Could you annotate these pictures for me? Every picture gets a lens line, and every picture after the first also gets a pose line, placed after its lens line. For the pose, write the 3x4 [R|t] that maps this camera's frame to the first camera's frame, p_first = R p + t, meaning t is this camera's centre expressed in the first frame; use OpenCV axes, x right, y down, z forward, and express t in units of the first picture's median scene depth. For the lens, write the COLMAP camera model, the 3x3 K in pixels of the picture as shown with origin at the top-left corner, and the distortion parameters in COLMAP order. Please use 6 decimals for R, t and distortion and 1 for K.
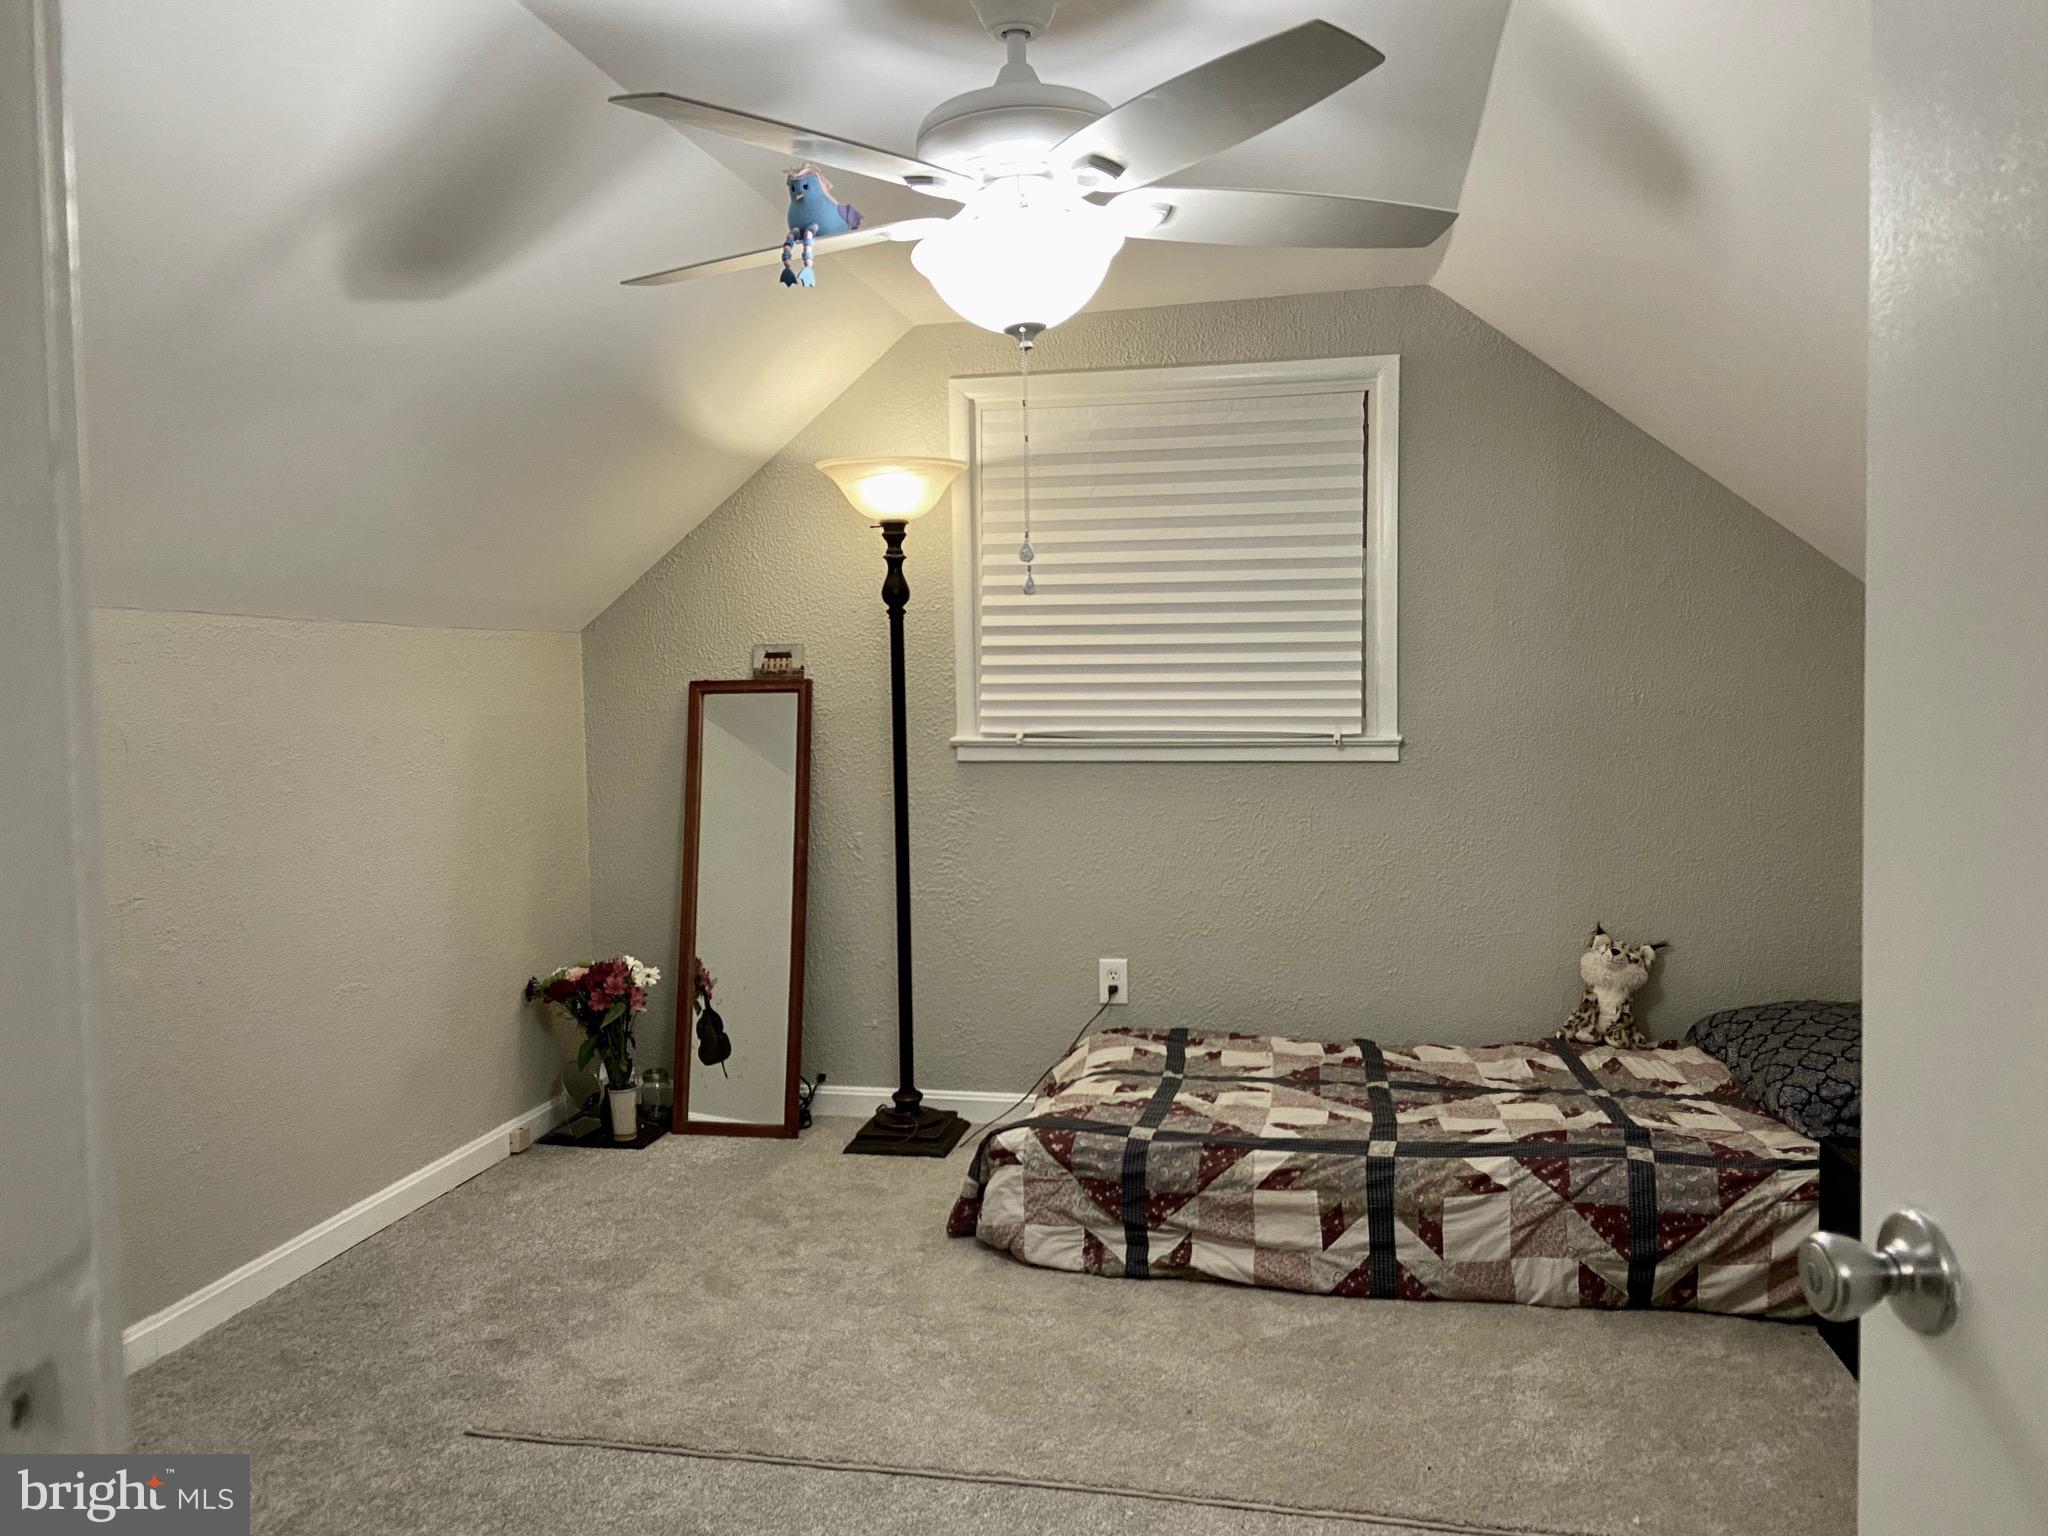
lens RADIAL K [[1542.5, 0, 1019.1], [0, 1542.5, 762.6], [0, 0, 1]] dist [0.049728, -0.045433]
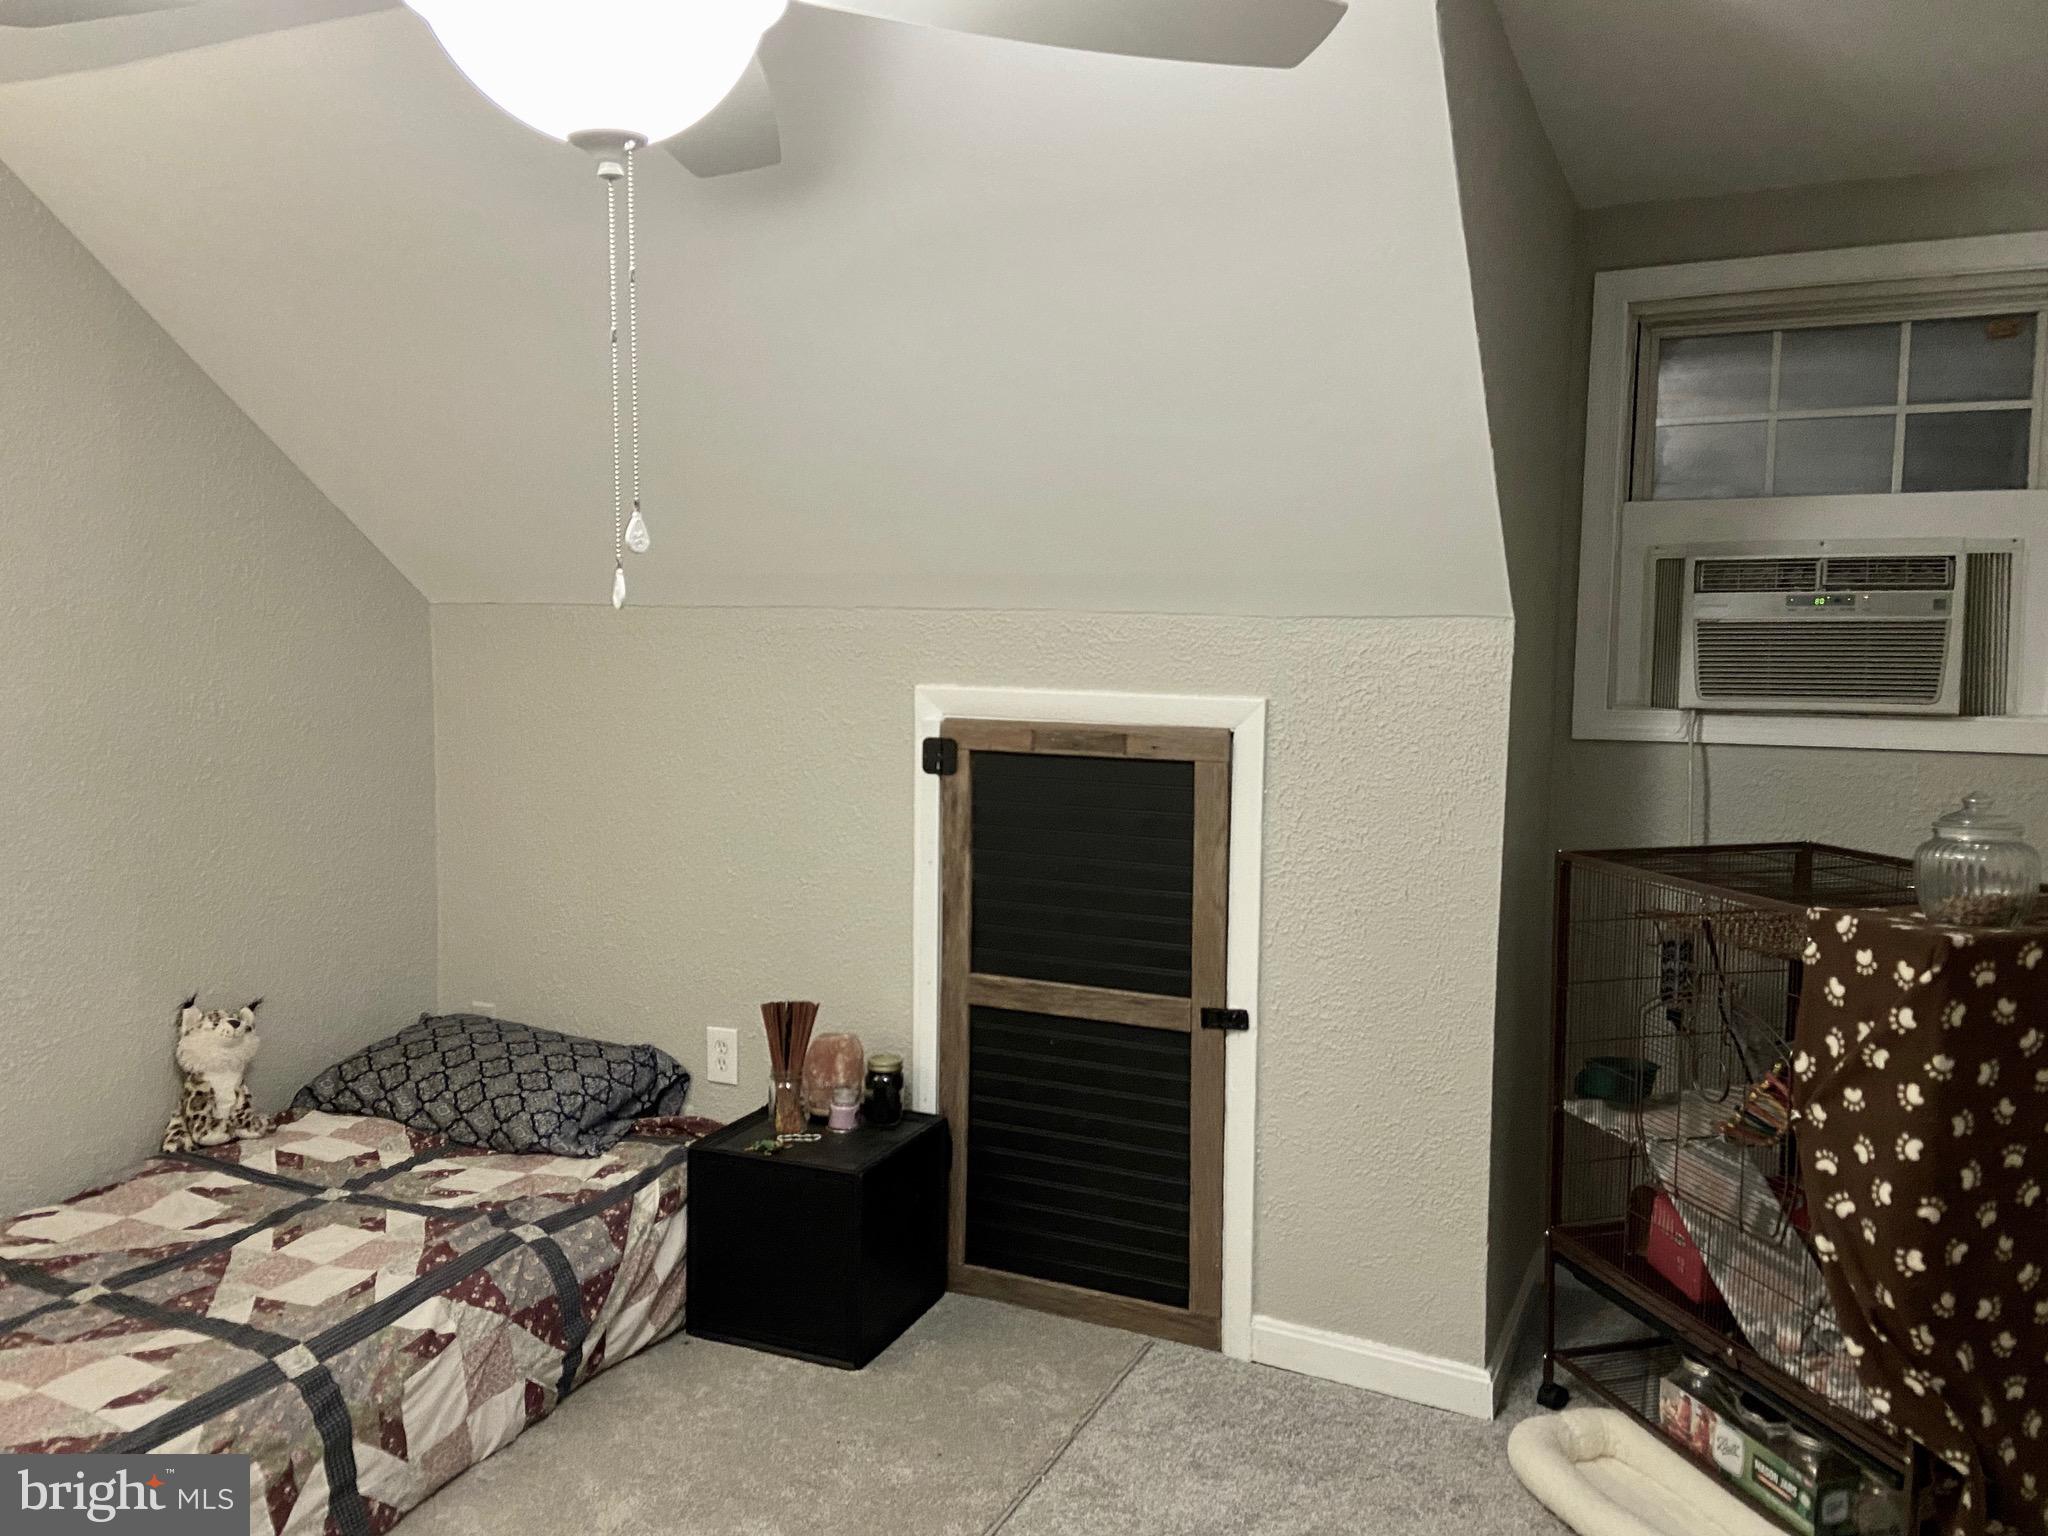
lens RADIAL K [[1542.5, 0, 1025.8], [0, 1542.5, 768.8], [0, 0, 1]] dist [0.049728, -0.045433]
pose [[0.251025, -0.073337, 0.965198, -0.368787], [0.045560, 0.996916, 0.063897, -0.056291], [-0.966908, 0.027934, 0.253592, 0.499494]]
